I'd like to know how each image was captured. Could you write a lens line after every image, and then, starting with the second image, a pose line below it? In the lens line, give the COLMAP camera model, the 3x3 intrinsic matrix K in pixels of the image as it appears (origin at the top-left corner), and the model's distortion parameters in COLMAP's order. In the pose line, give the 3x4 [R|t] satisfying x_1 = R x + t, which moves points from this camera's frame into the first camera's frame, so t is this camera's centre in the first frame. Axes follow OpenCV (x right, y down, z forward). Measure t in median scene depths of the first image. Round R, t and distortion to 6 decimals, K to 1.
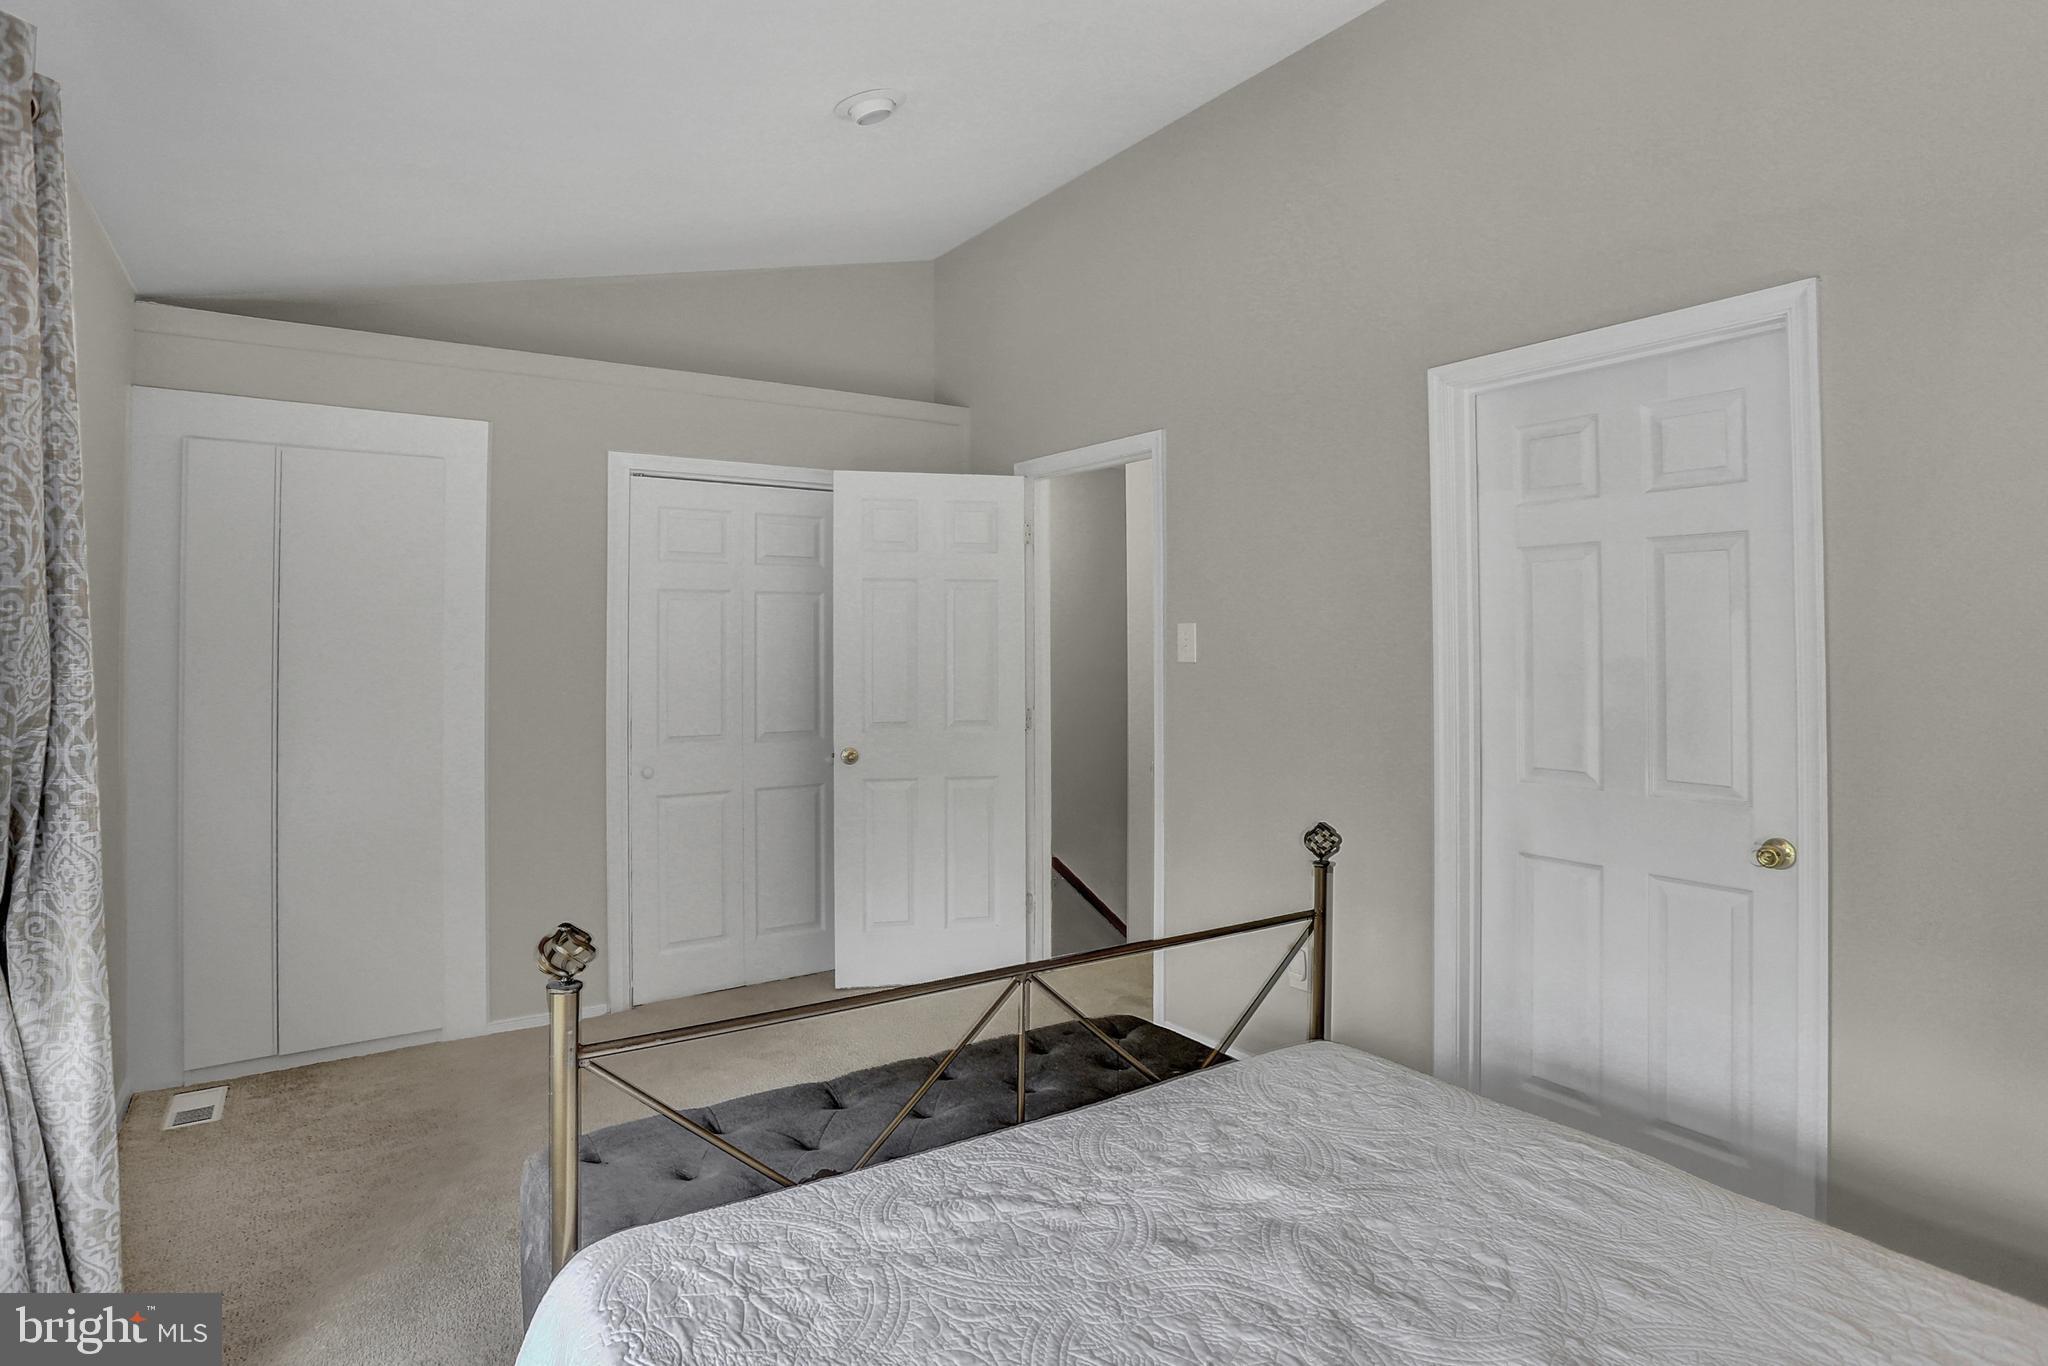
lens RADIAL K [[1092.5, 0, 998.3], [0, 1092.5, 639.4], [0, 0, 1]] dist [-0.055026, 0.000288]
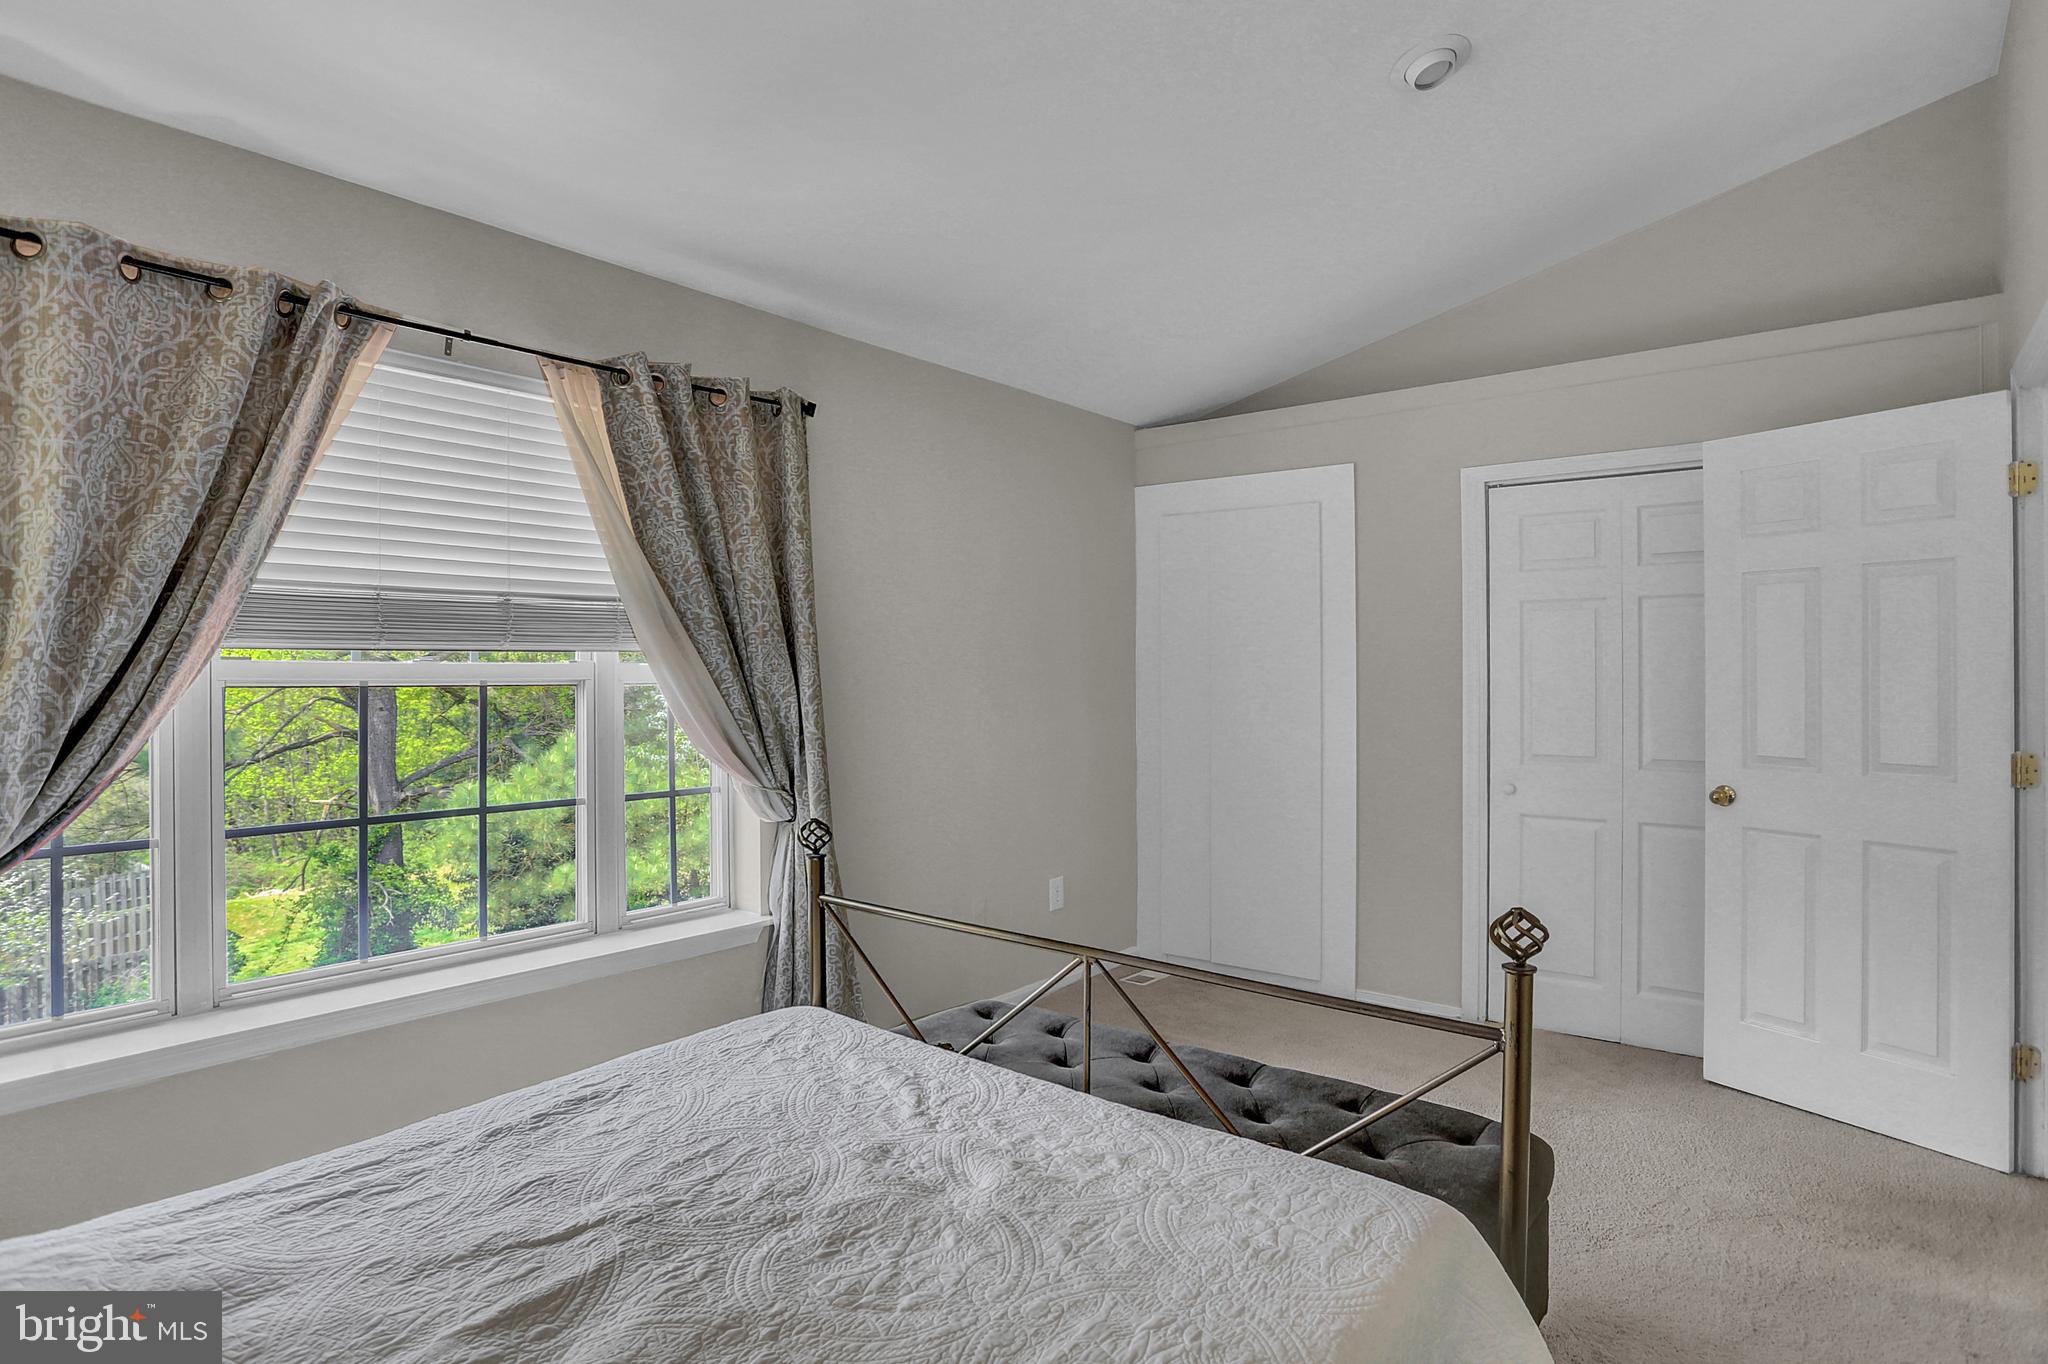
lens RADIAL K [[1102.4, 0, 1023.4], [0, 1102.4, 659.5], [0, 0, 1]] dist [-0.000373, 0.000425]
pose [[0.317246, -0.004267, -0.948334, 0.658501], [0.007510, 0.999970, -0.001987, 0.007813], [0.948313, -0.006492, 0.317269, 0.364149]]
